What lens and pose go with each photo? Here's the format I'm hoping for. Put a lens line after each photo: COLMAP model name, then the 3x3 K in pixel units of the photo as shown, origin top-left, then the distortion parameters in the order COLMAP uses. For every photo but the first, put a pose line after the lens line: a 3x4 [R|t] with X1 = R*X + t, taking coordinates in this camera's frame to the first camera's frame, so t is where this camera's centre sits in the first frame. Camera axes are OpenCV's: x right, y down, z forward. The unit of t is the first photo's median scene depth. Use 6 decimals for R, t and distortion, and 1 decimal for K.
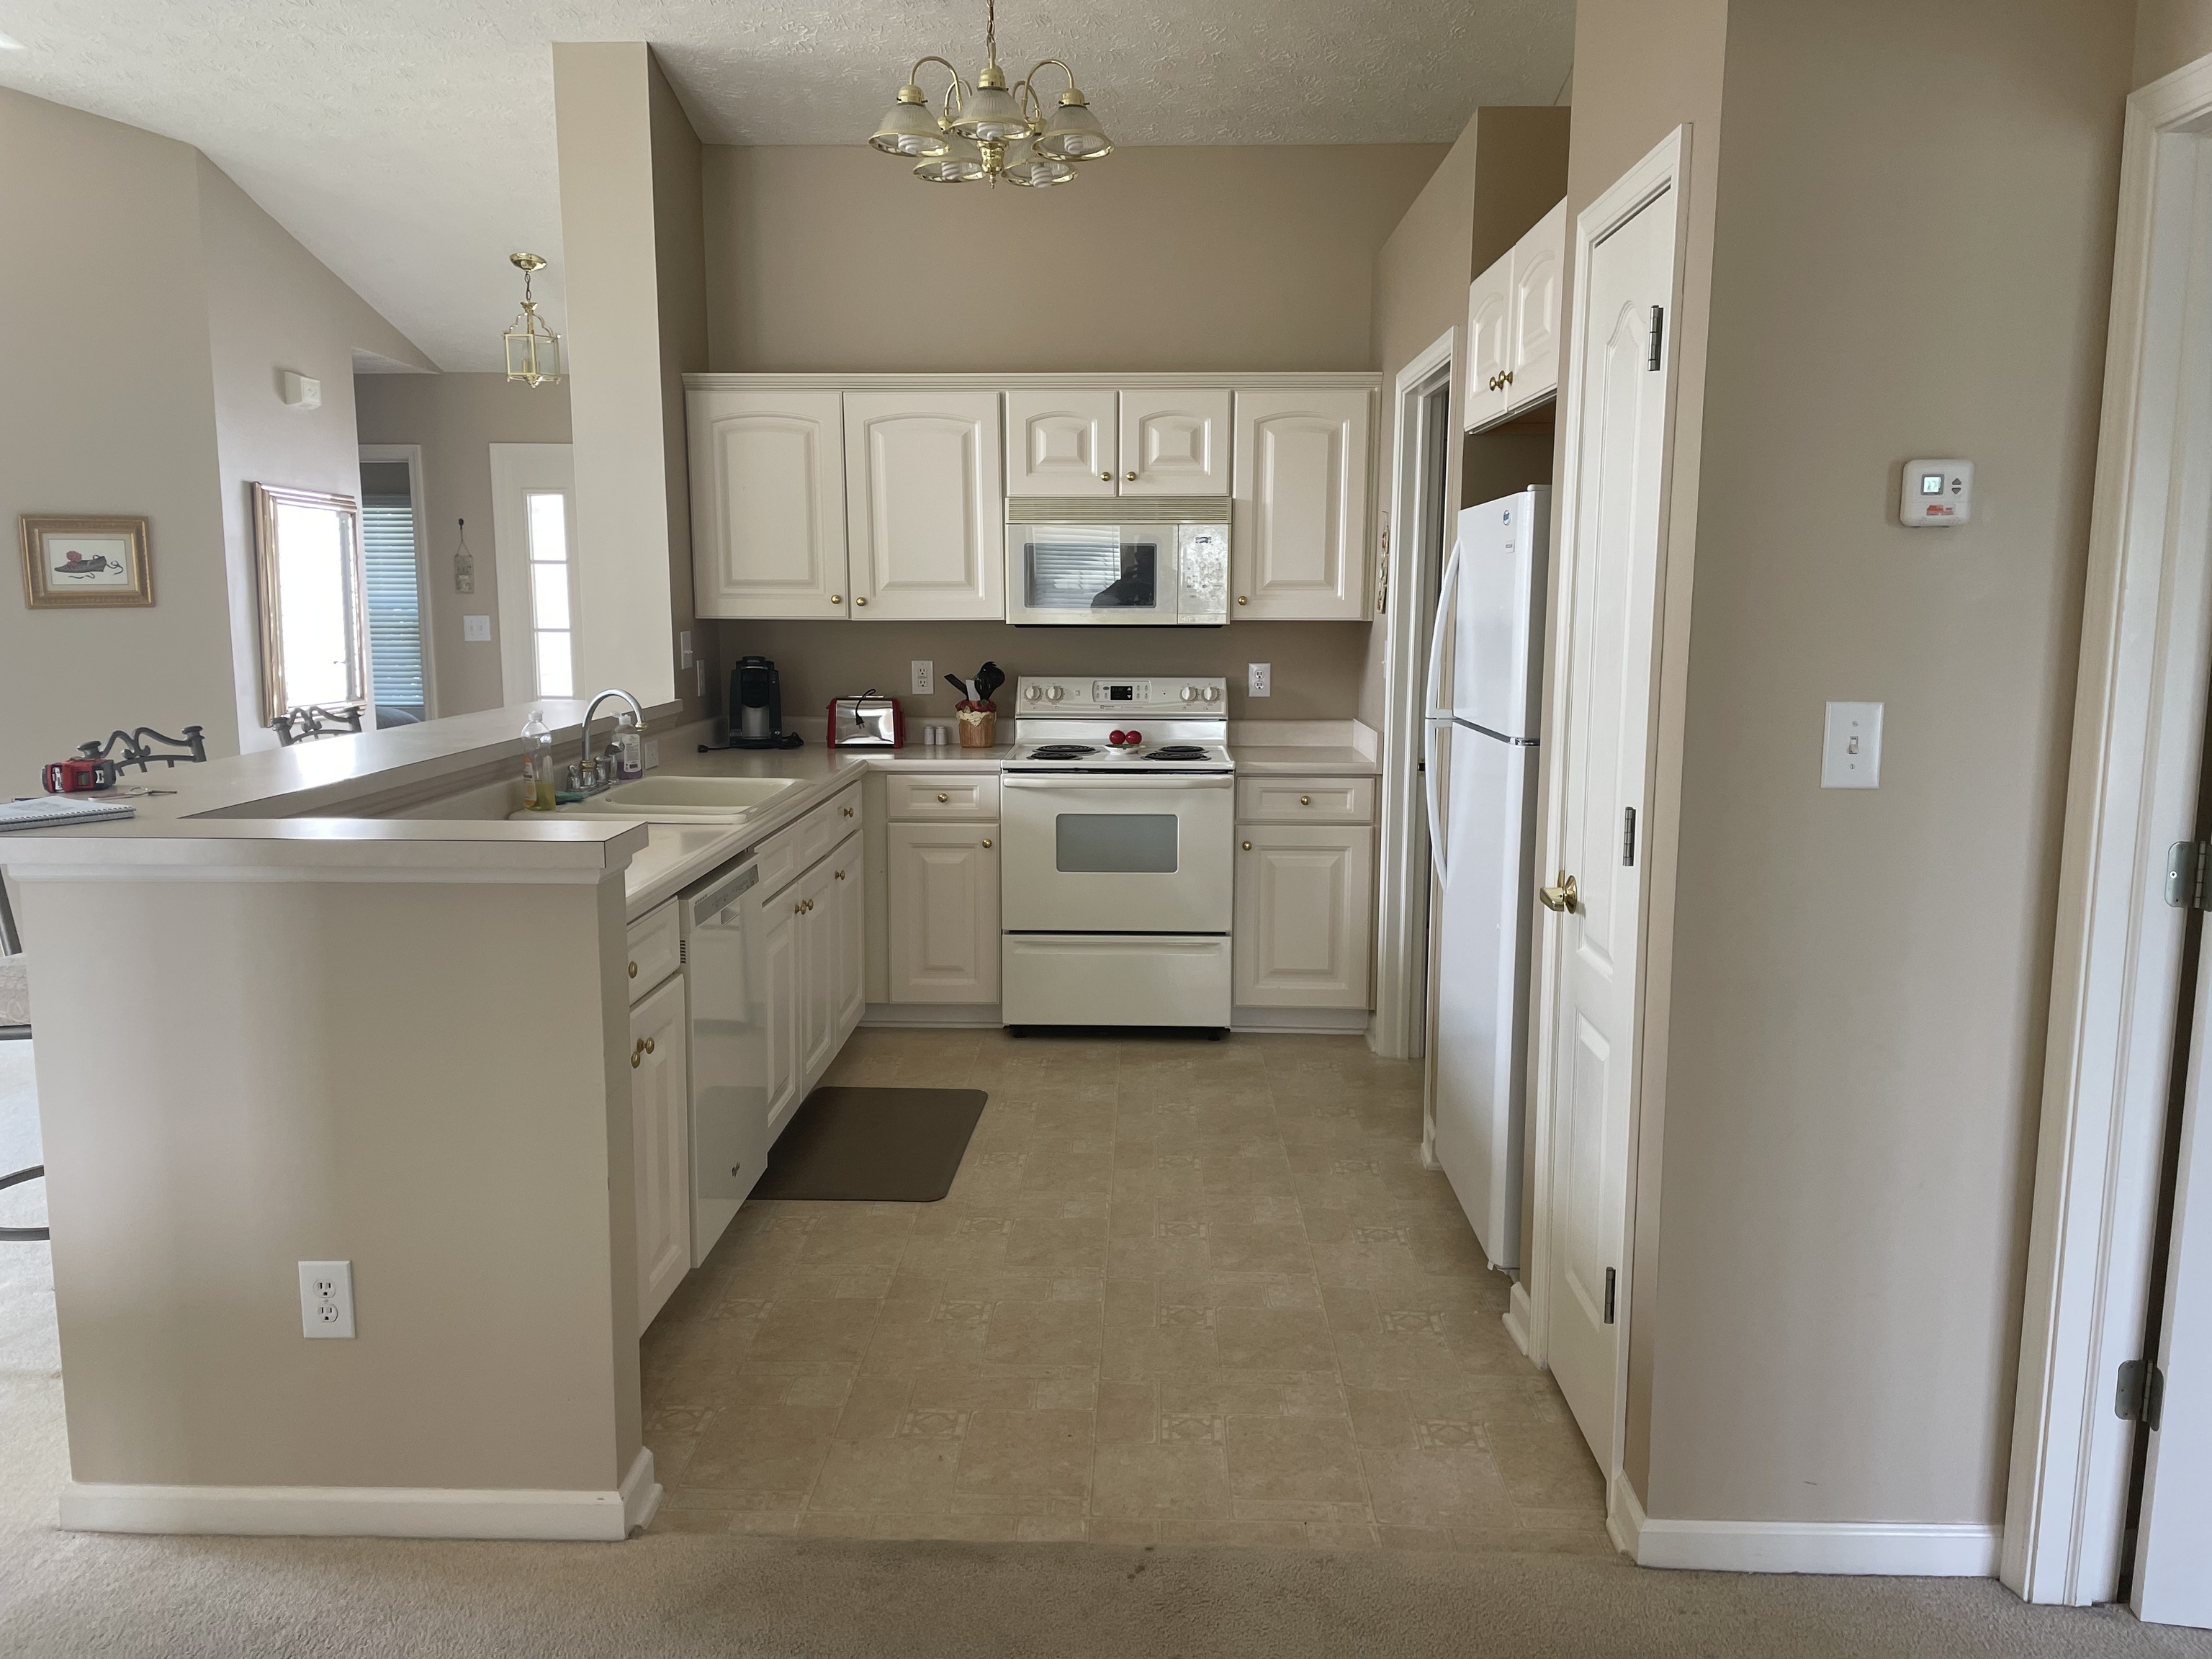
lens RADIAL K [[1642.7, 0, 1102.9], [0, 1642.7, 855.5], [0, 0, 1]] dist [0.092563, -0.112242]
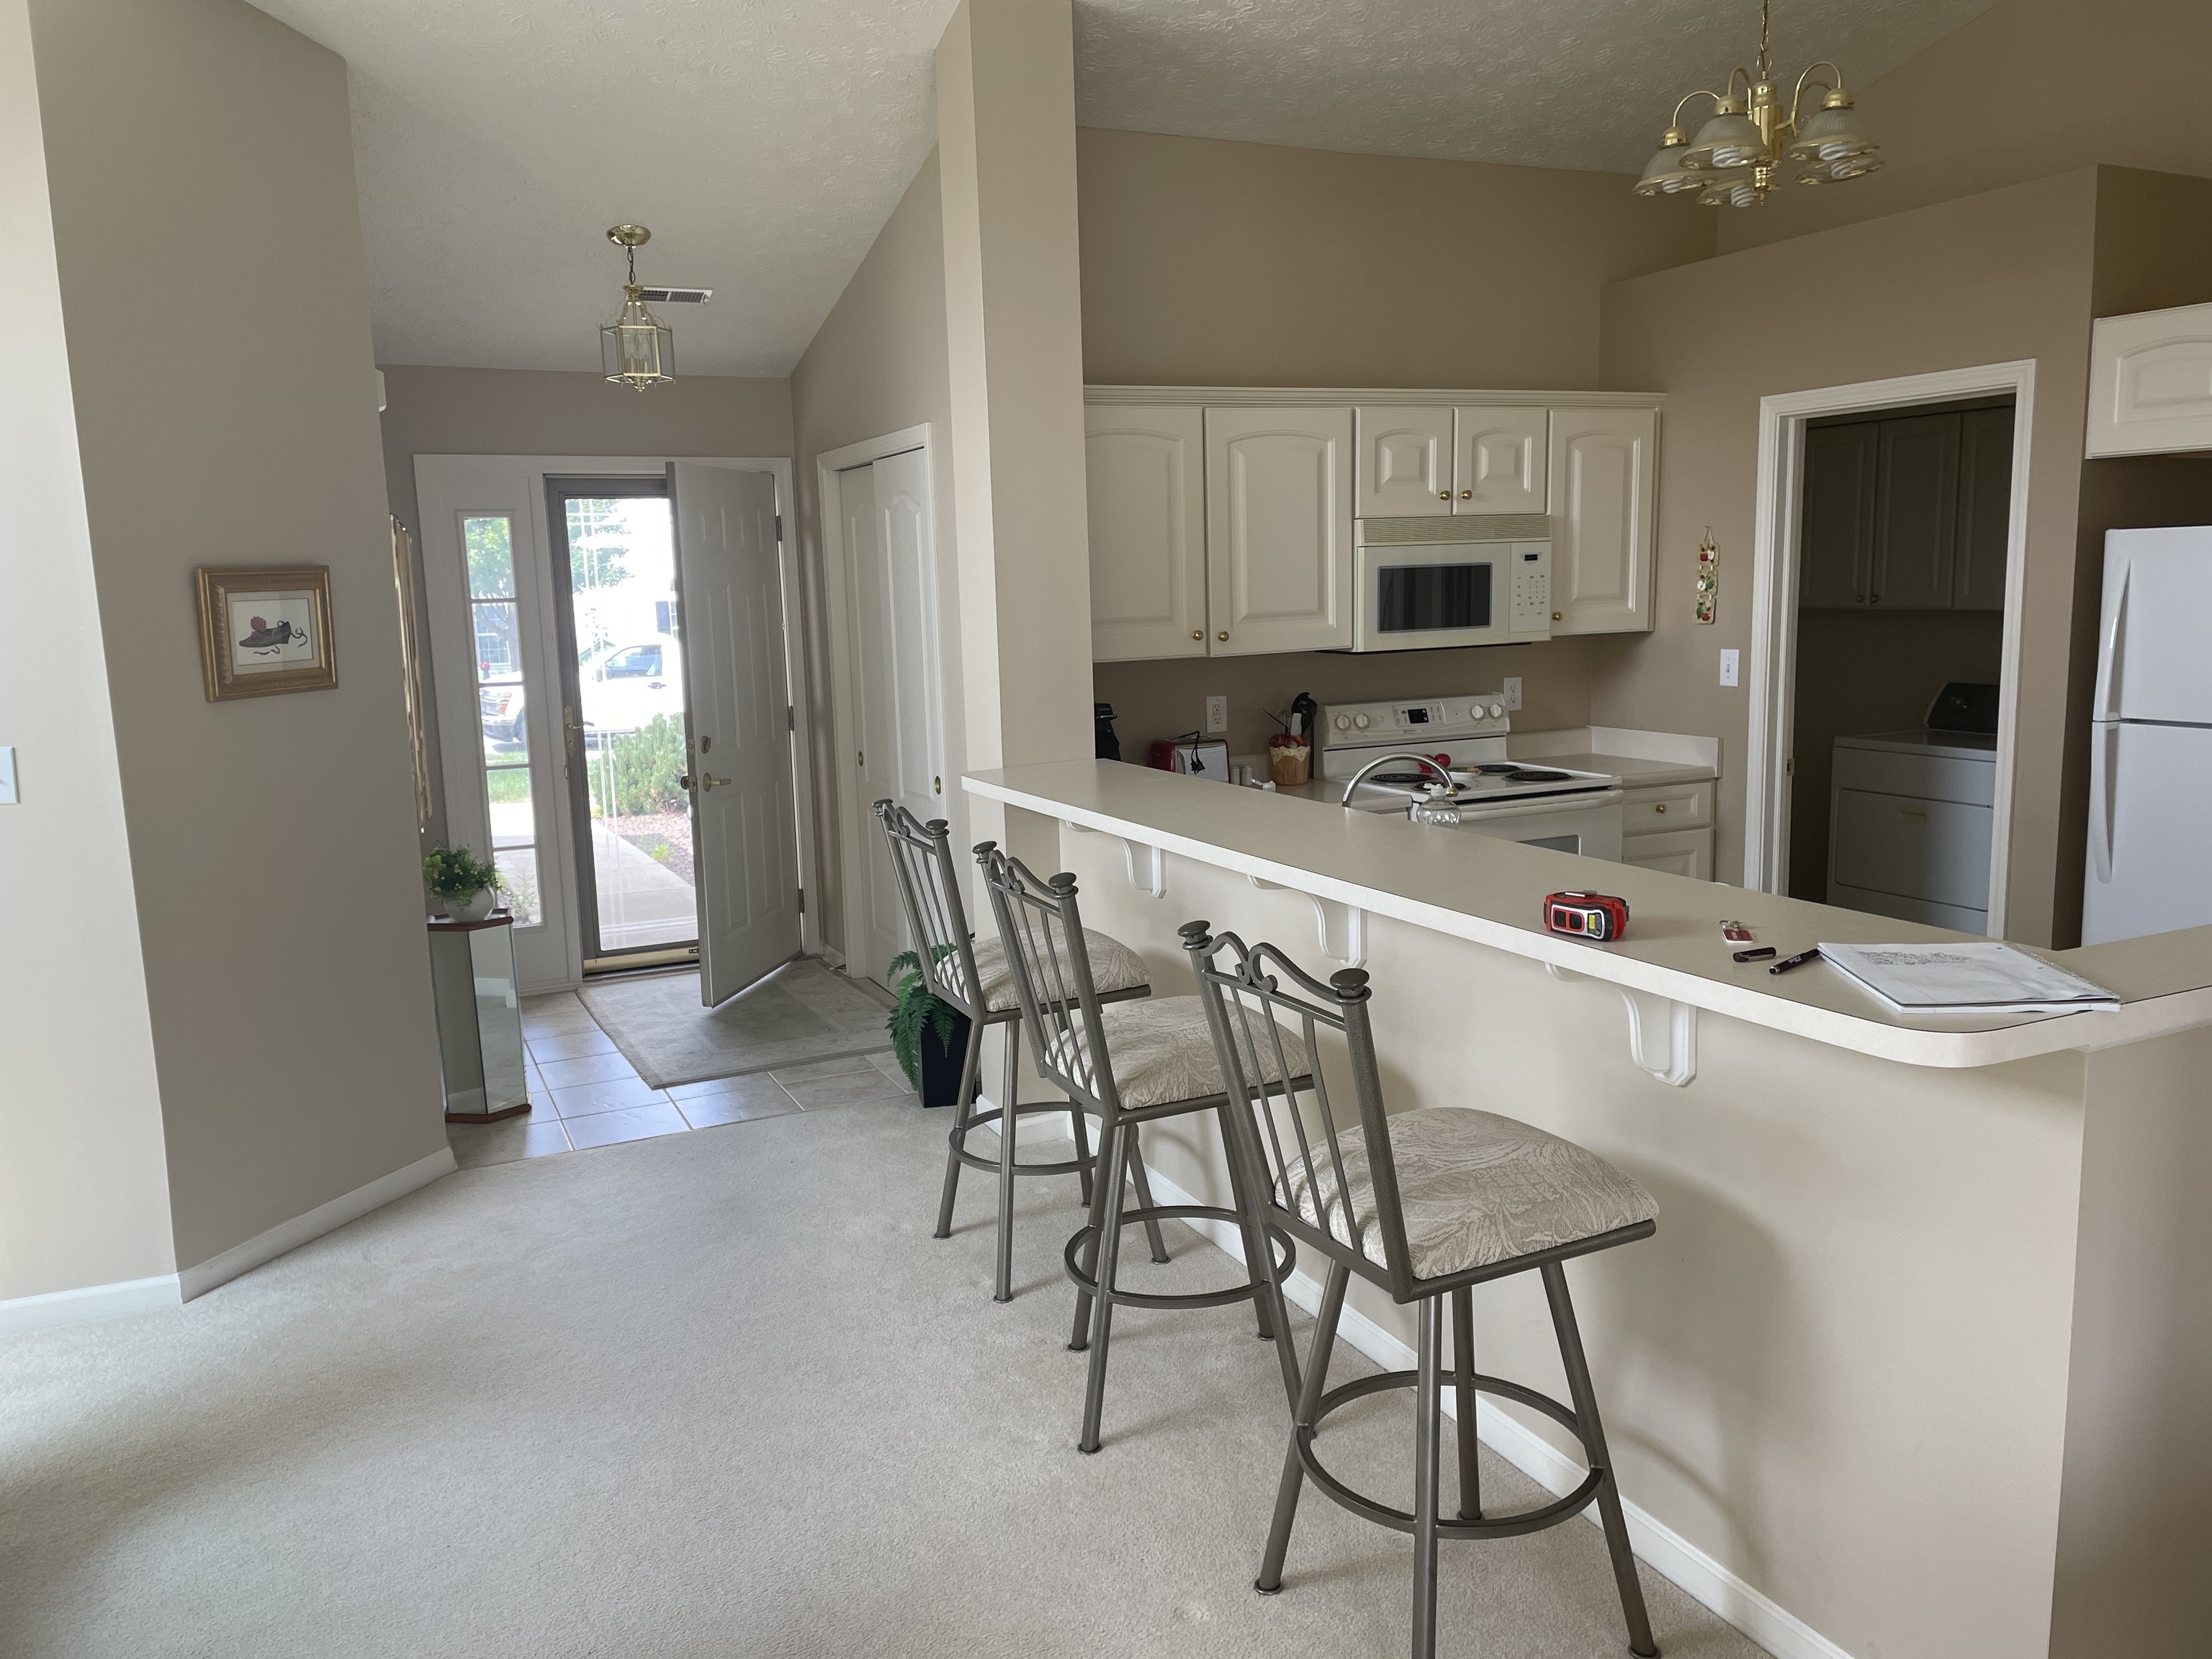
lens RADIAL K [[1638.2, 0, 1069.0], [0, 1638.2, 833.0], [0, 0, 1]] dist [0.093873, -0.118549]
pose [[0.898954, -0.095885, 0.427420, -0.623399], [0.100768, 0.994846, 0.011241, -0.064446], [-0.426295, 0.032965, 0.903983, 0.220121]]
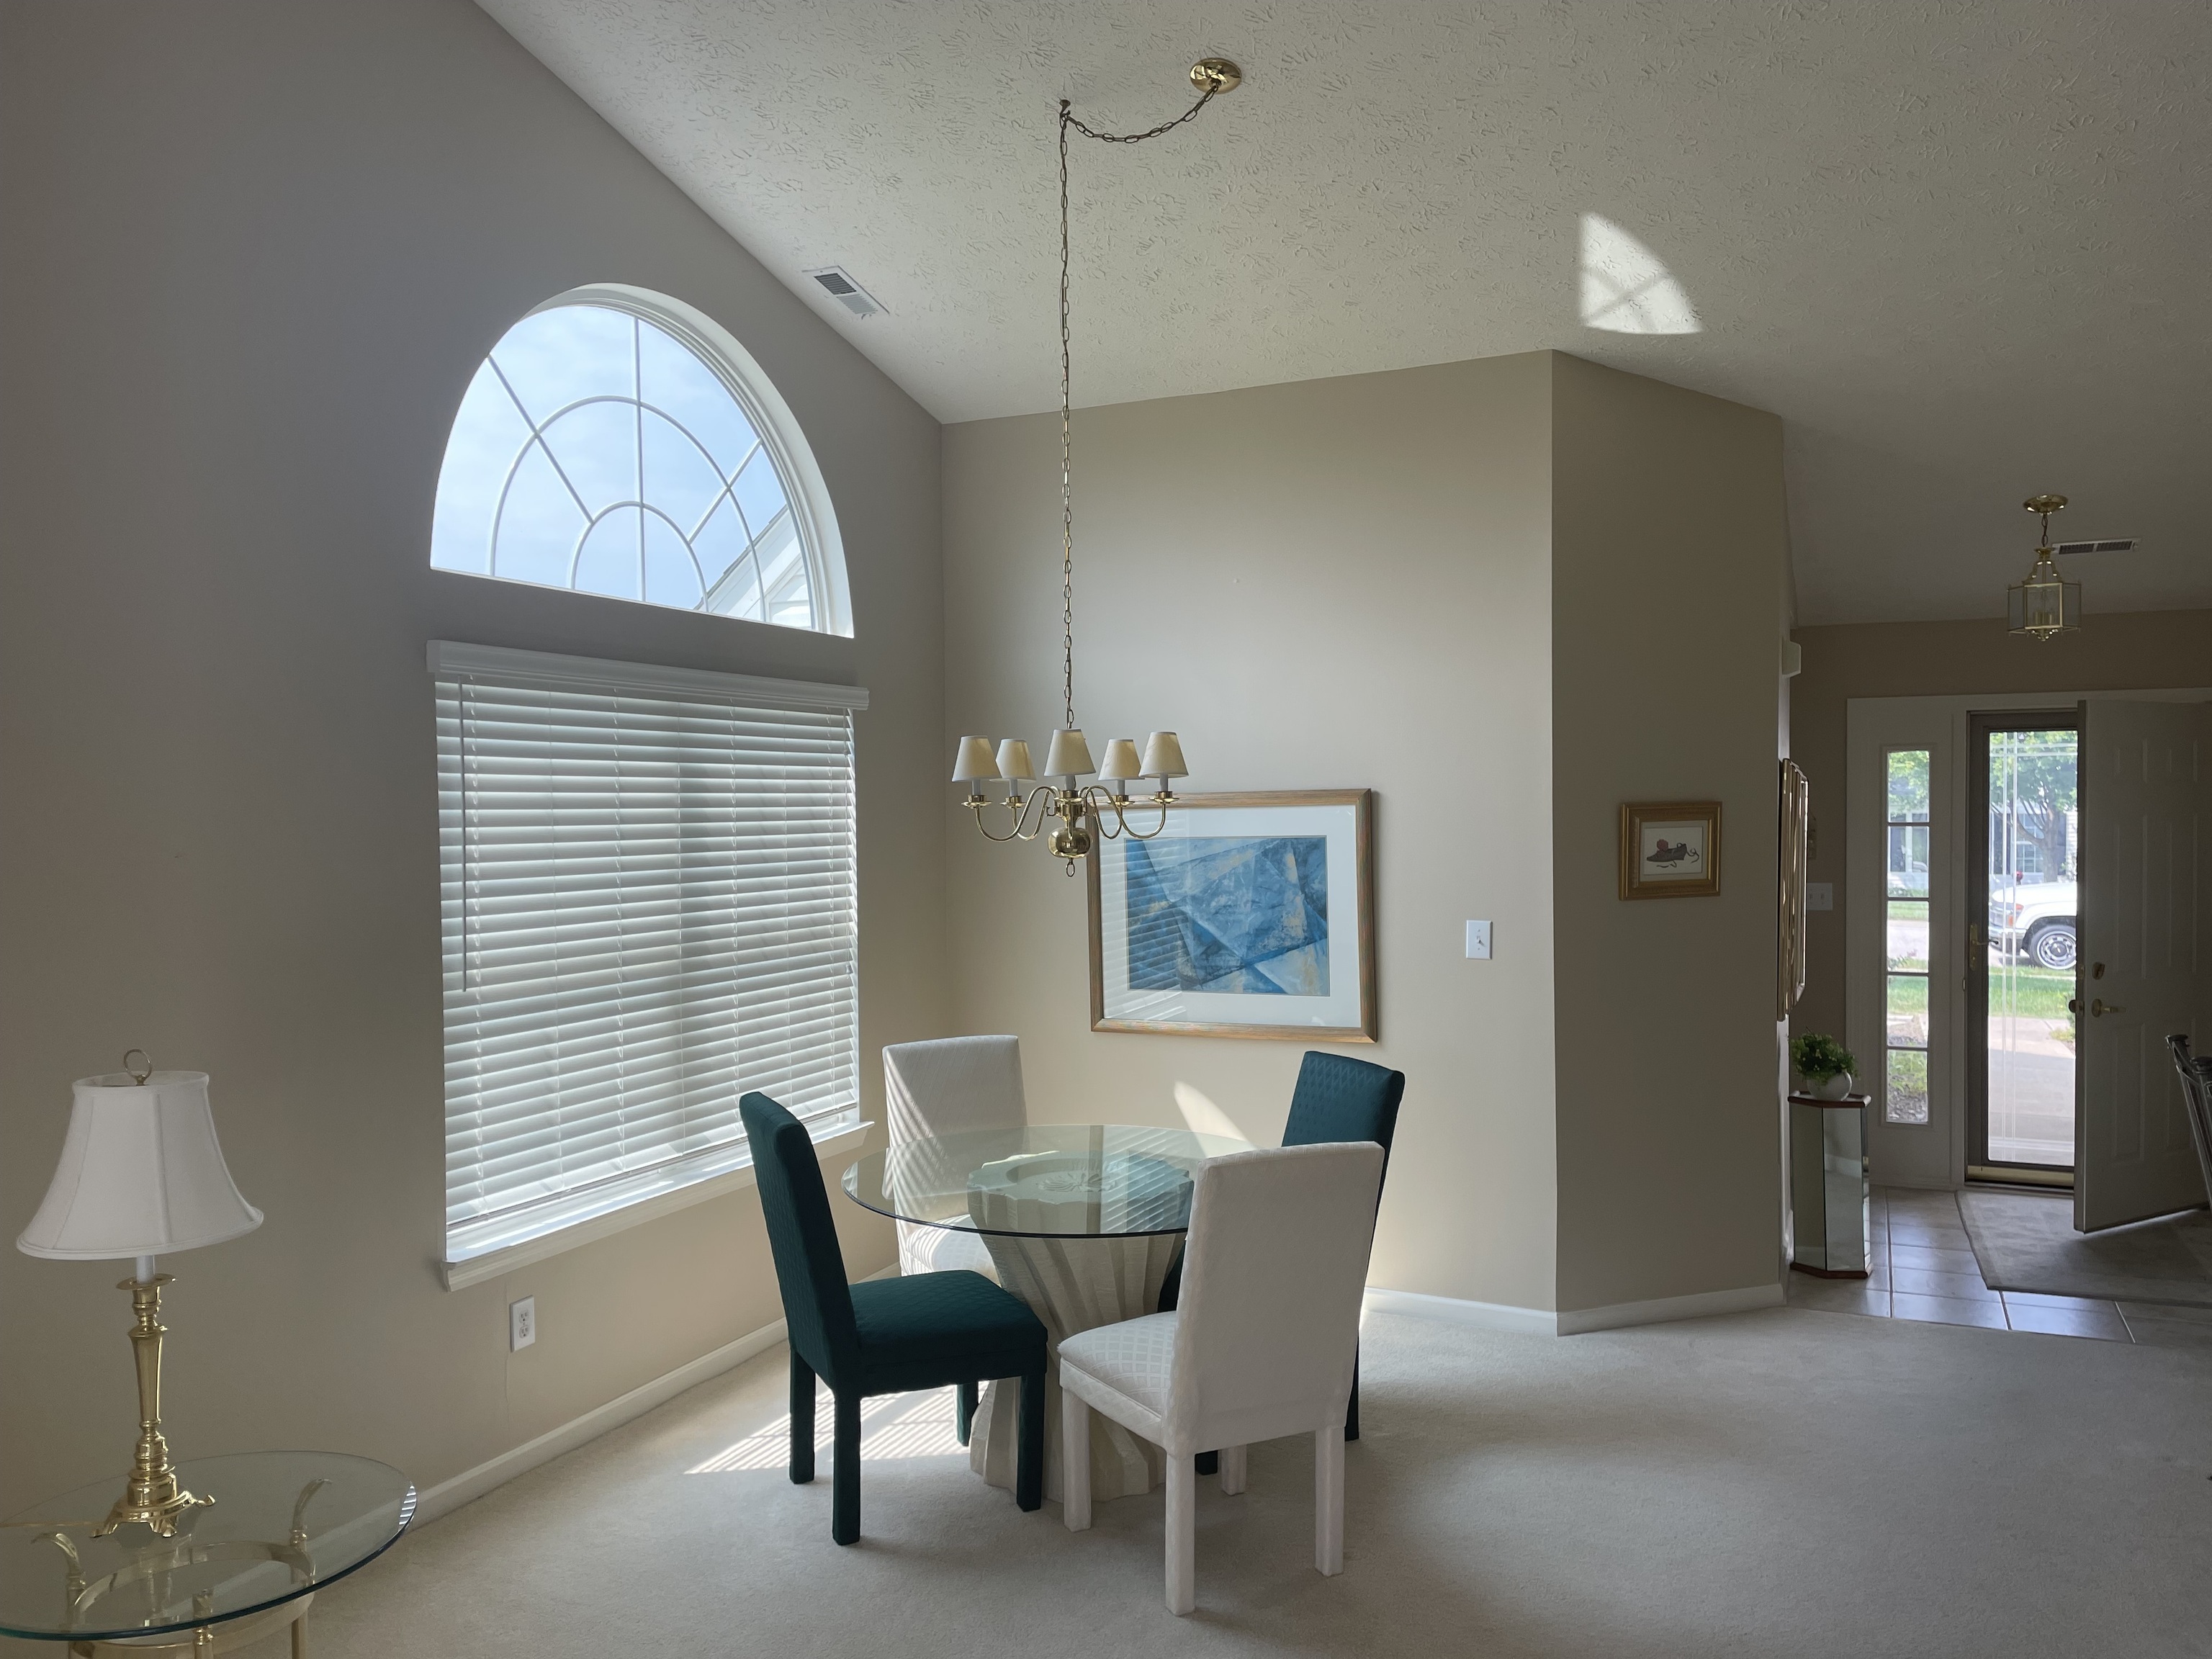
lens RADIAL K [[1642.7, 0, 1102.9], [0, 1642.7, 855.5], [0, 0, 1]] dist [0.092563, -0.112242]
pose [[0.920004, 0.001829, -0.391905, -0.544105], [-0.051342, 0.991934, -0.115896, -0.047125], [0.388531, 0.126746, 0.912677, 0.012815]]
